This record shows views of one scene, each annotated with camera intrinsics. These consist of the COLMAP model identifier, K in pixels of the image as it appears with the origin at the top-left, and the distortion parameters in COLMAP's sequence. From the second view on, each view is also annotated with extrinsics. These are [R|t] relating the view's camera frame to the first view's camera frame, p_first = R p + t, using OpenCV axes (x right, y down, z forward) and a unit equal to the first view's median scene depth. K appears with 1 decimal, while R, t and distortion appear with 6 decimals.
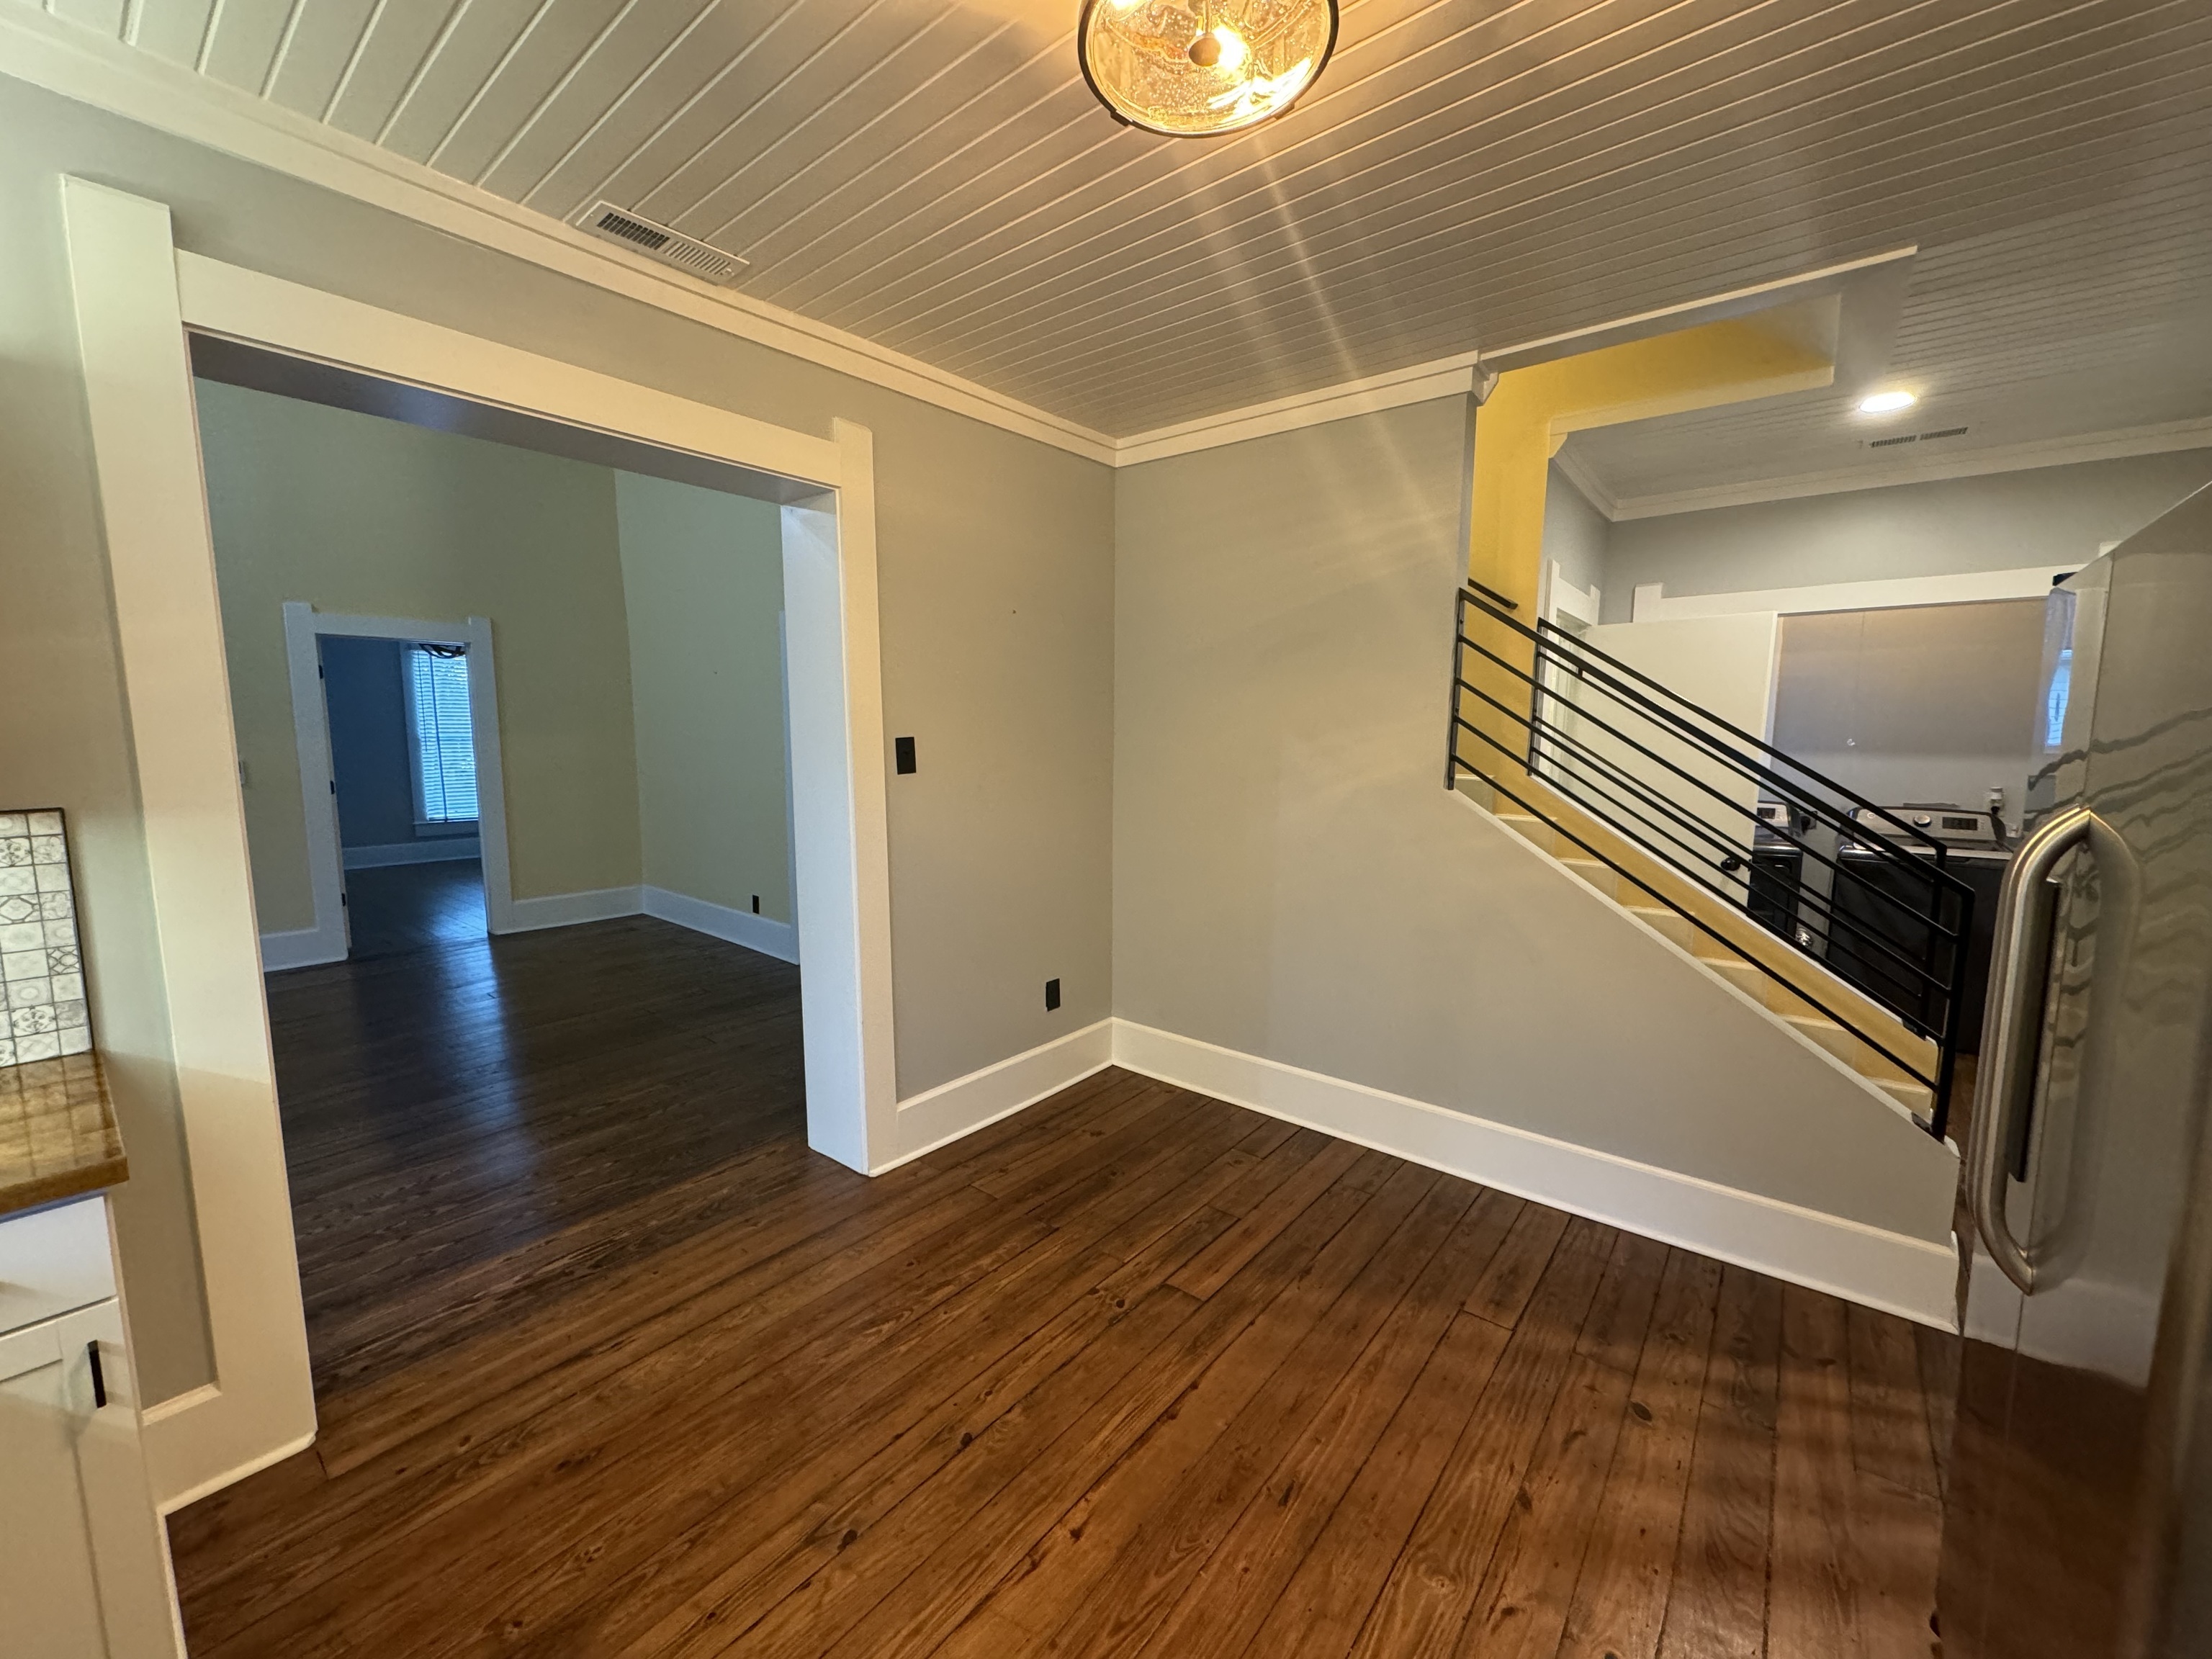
lens RADIAL K [[874.9, 0, 1103.6], [0, 874.9, 832.2], [0, 0, 1]] dist [0.000179, -0.000005]
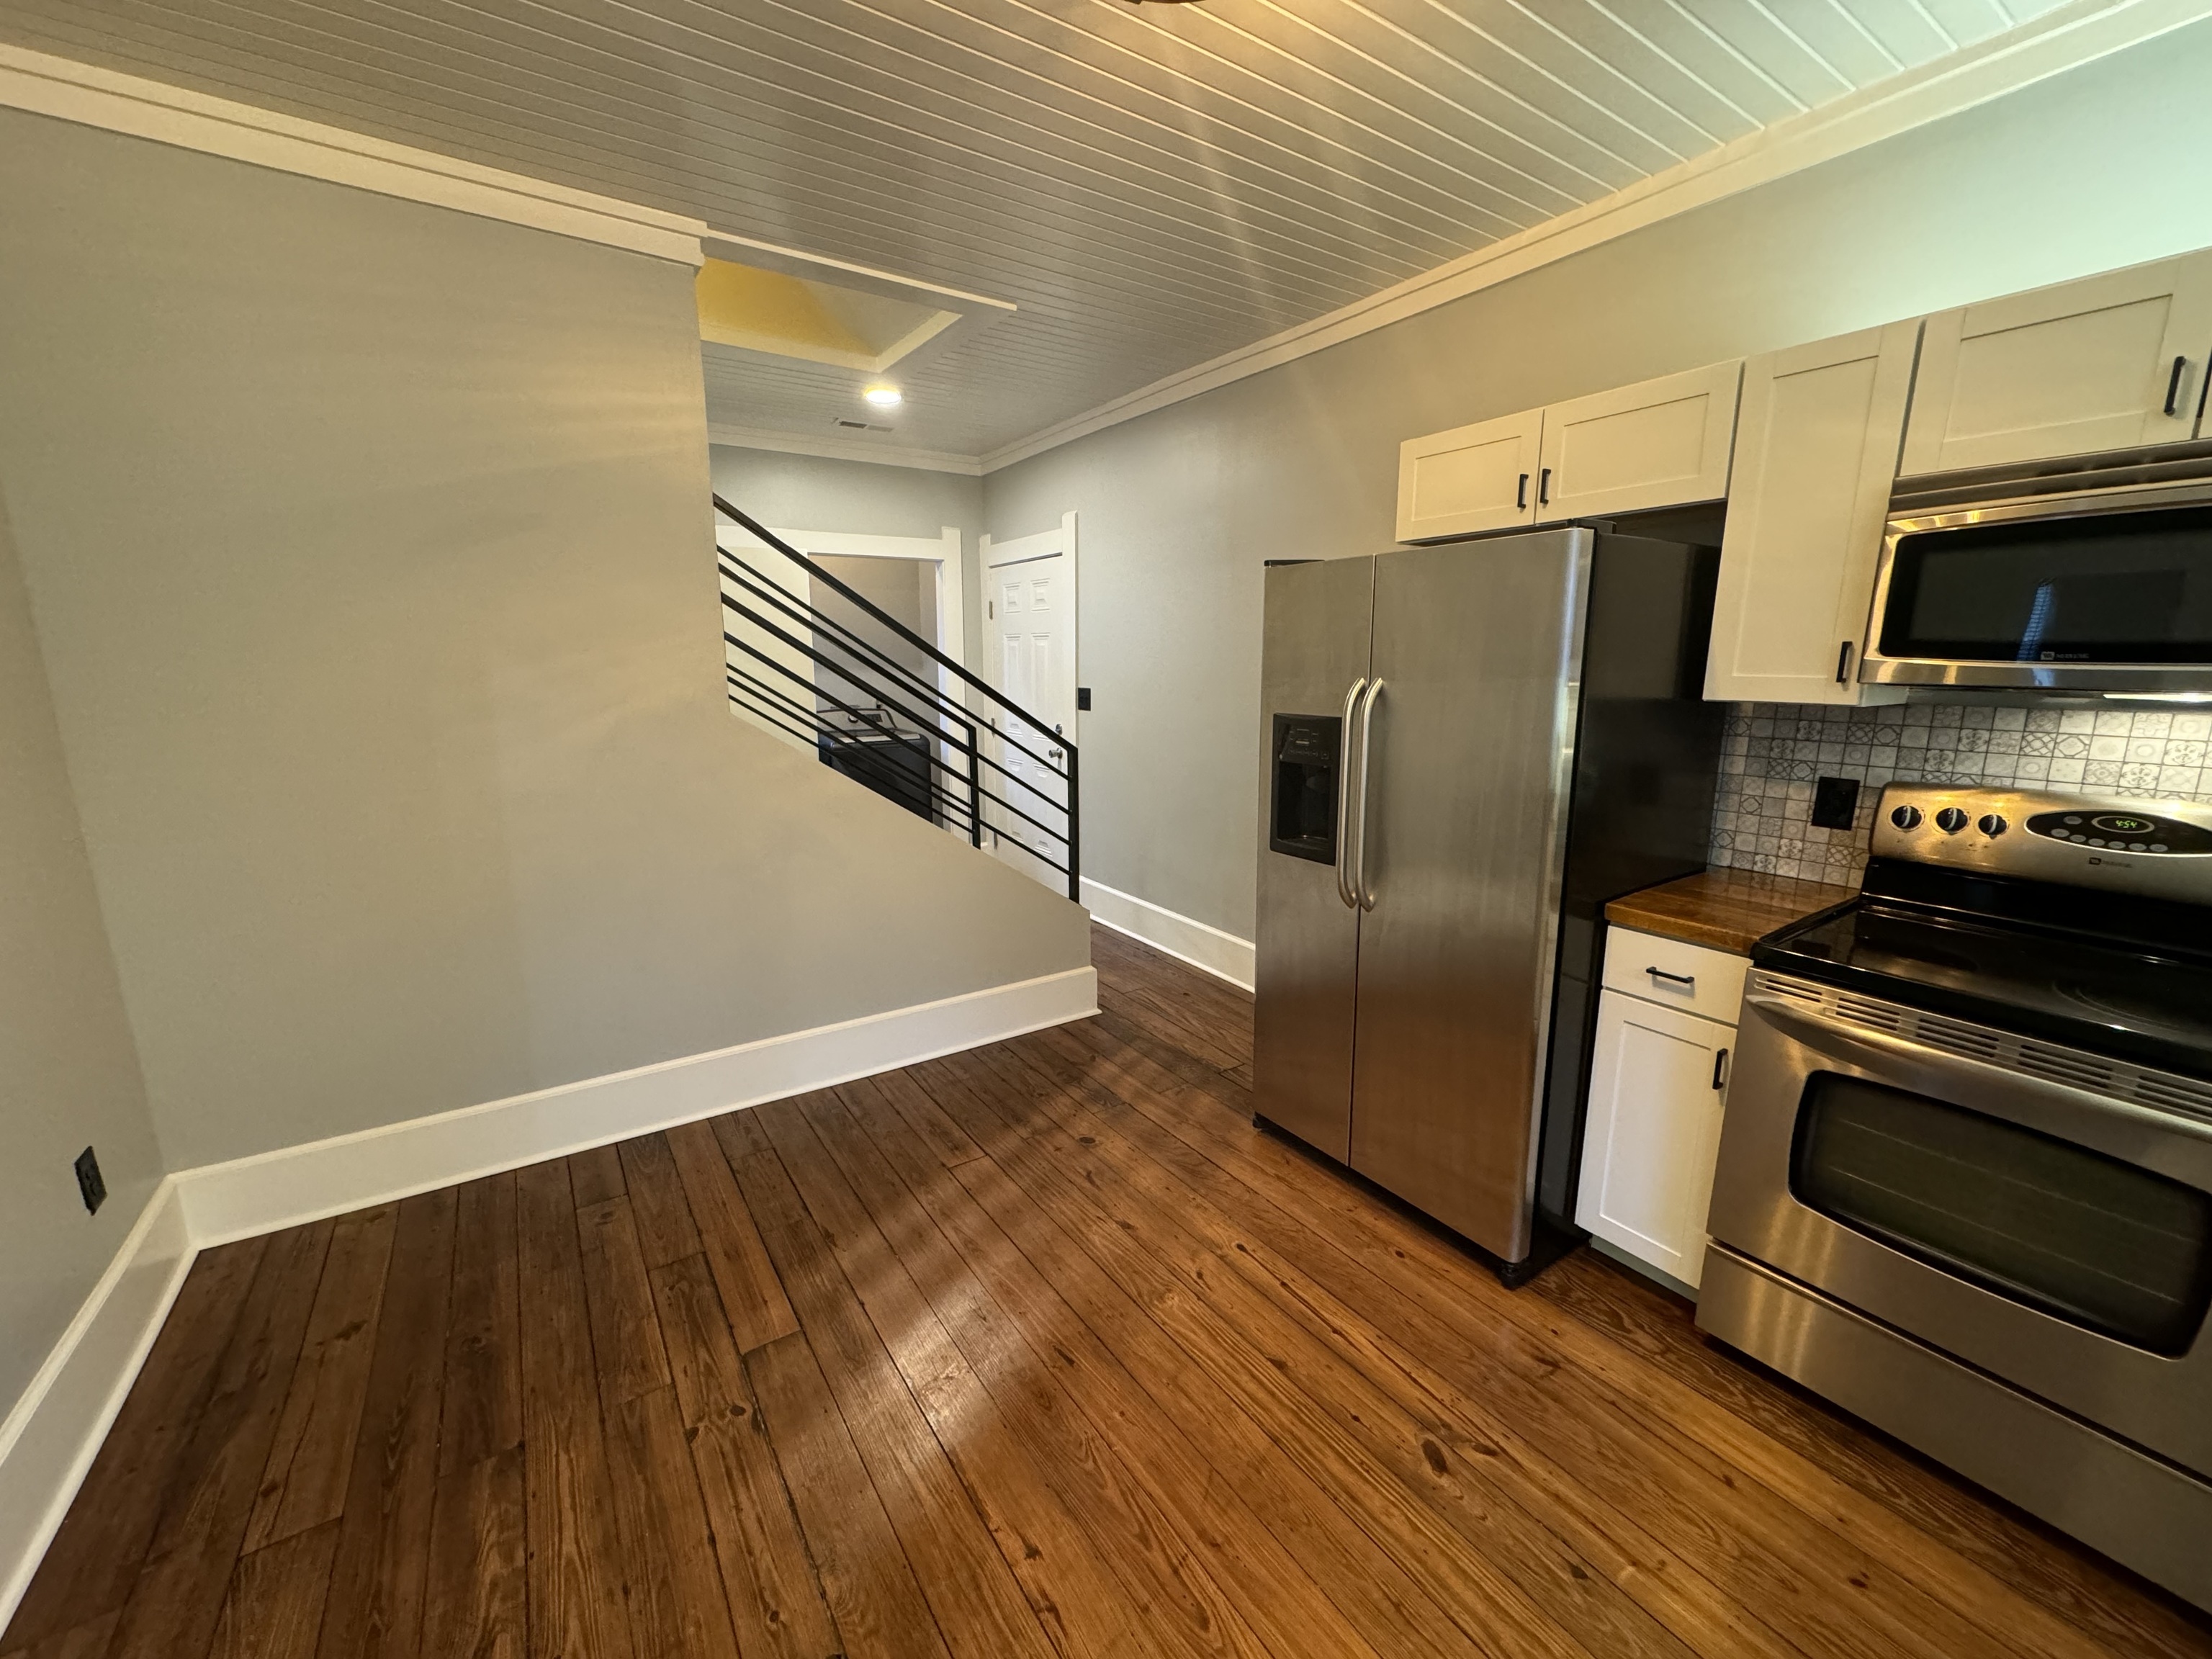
lens RADIAL K [[874.9, 0, 1103.6], [0, 874.9, 832.2], [0, 0, 1]] dist [0.000179, -0.000005]
pose [[0.294251, -0.194570, 0.935713, -0.538220], [0.116707, 0.979046, 0.166880, -0.045719], [-0.948576, 0.060100, 0.310793, 0.465757]]
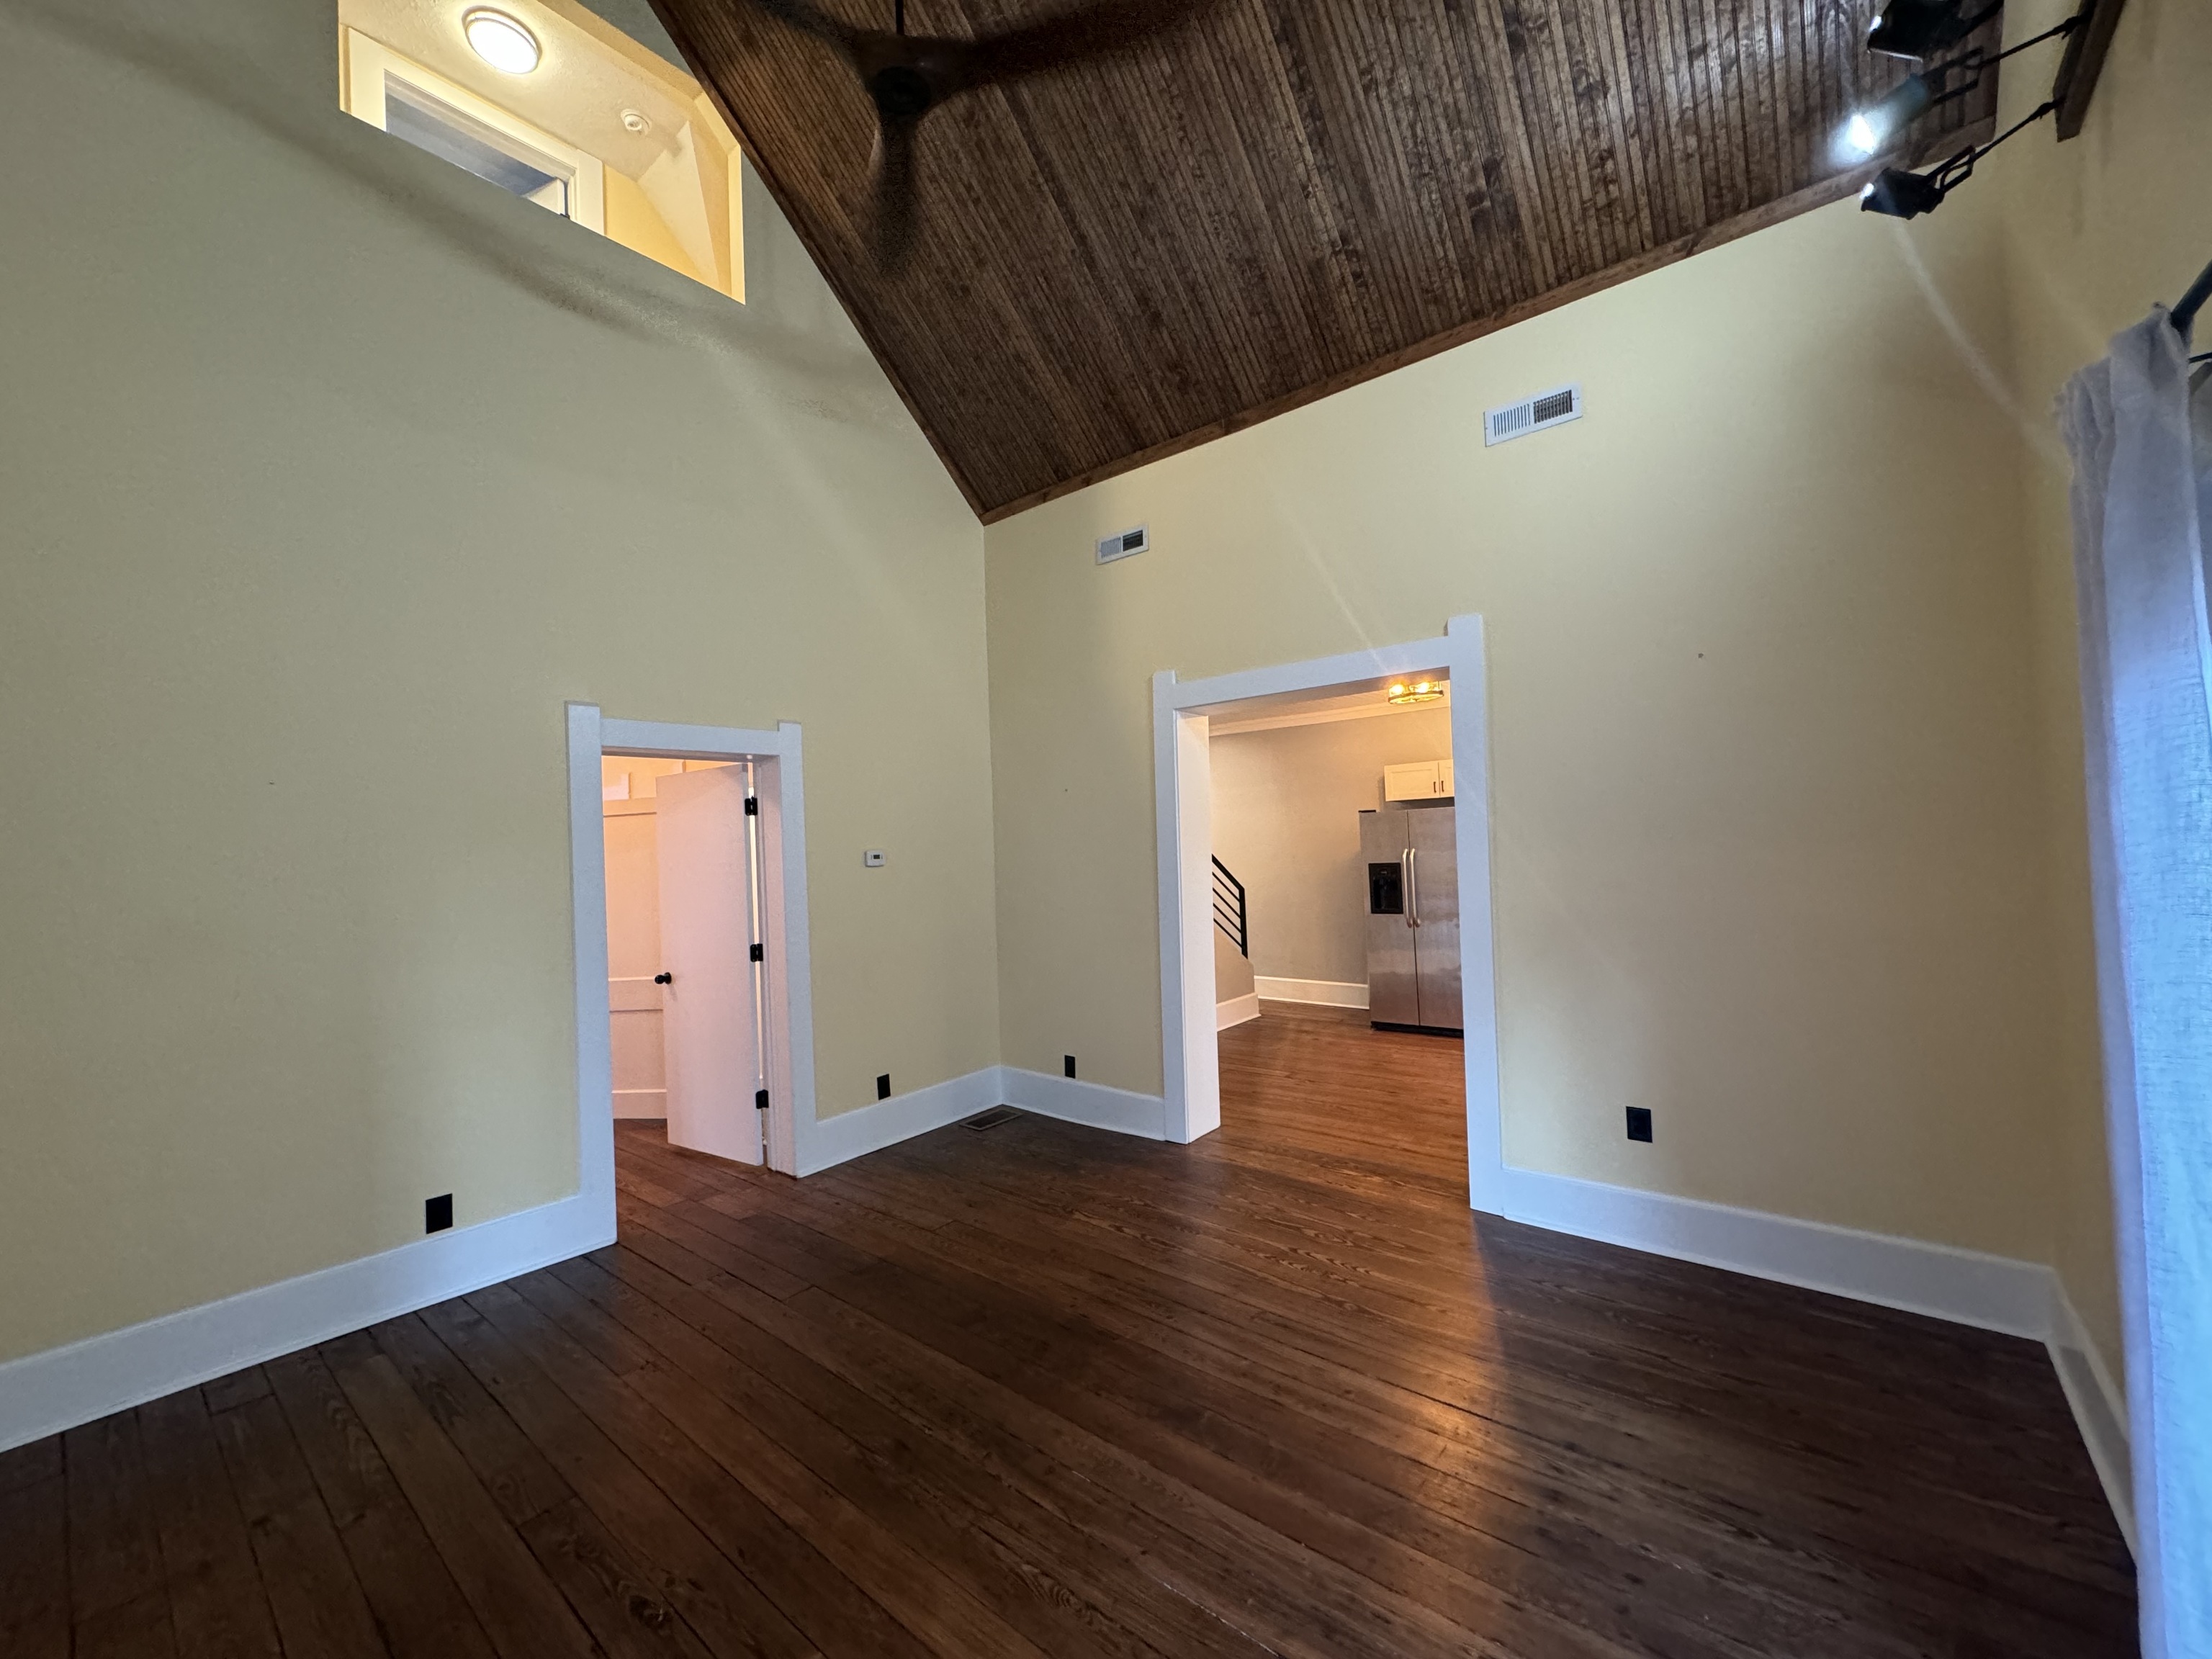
lens RADIAL K [[874.9, 0, 1103.6], [0, 874.9, 832.2], [0, 0, 1]] dist [0.000179, -0.000005]
pose [[0.005375, 0.005490, 0.999970, -2.568310], [0.156695, 0.987627, -0.006264, -0.222960], [-0.987632, 0.156724, 0.004448, 1.527446]]
